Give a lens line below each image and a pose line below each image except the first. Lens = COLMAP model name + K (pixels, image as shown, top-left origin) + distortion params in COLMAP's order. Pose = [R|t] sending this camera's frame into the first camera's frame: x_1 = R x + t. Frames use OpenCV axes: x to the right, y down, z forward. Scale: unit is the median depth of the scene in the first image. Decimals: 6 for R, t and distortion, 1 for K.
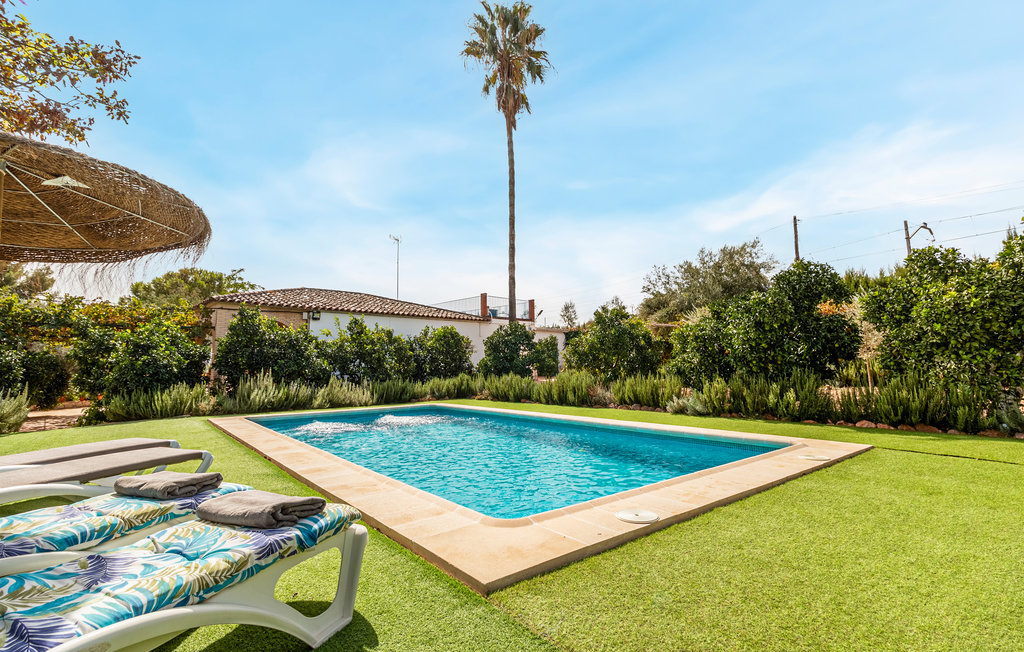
lens RADIAL K [[486.4, 0, 511.6], [0, 486.4, 293.7], [0, 0, 1]] dist [0.001284, 0.000269]
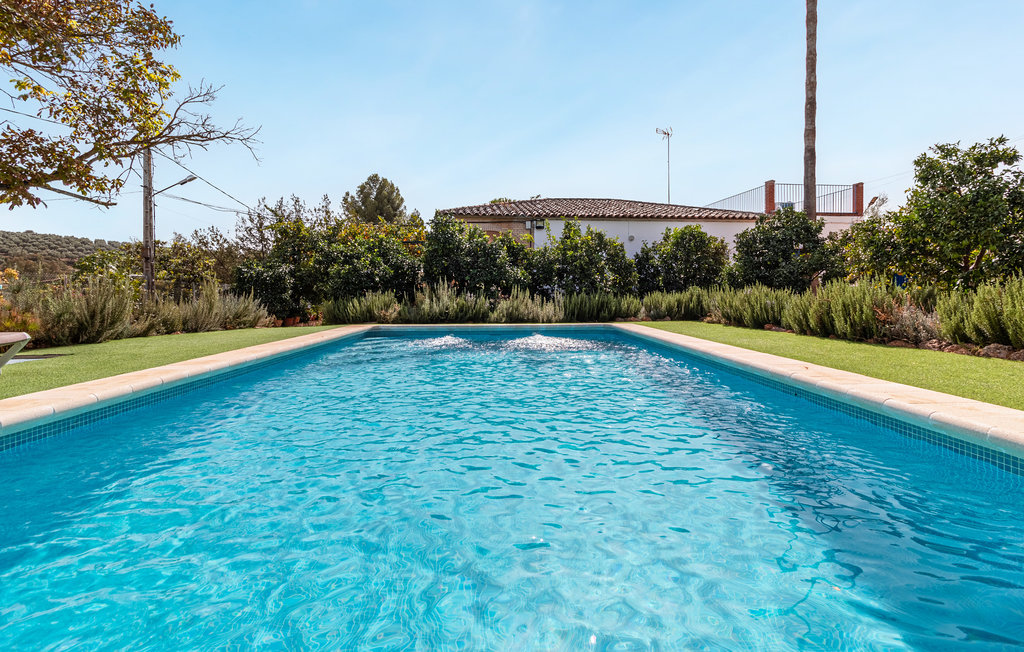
lens RADIAL K [[486.4, 0, 511.6], [0, 486.4, 293.7], [0, 0, 1]] dist [0.001284, 0.000269]
pose [[0.790675, 0.010366, -0.612149, 0.132621], [0.082942, 0.988825, 0.123875, 0.069353], [0.606592, -0.148717, 0.780979, 0.303171]]
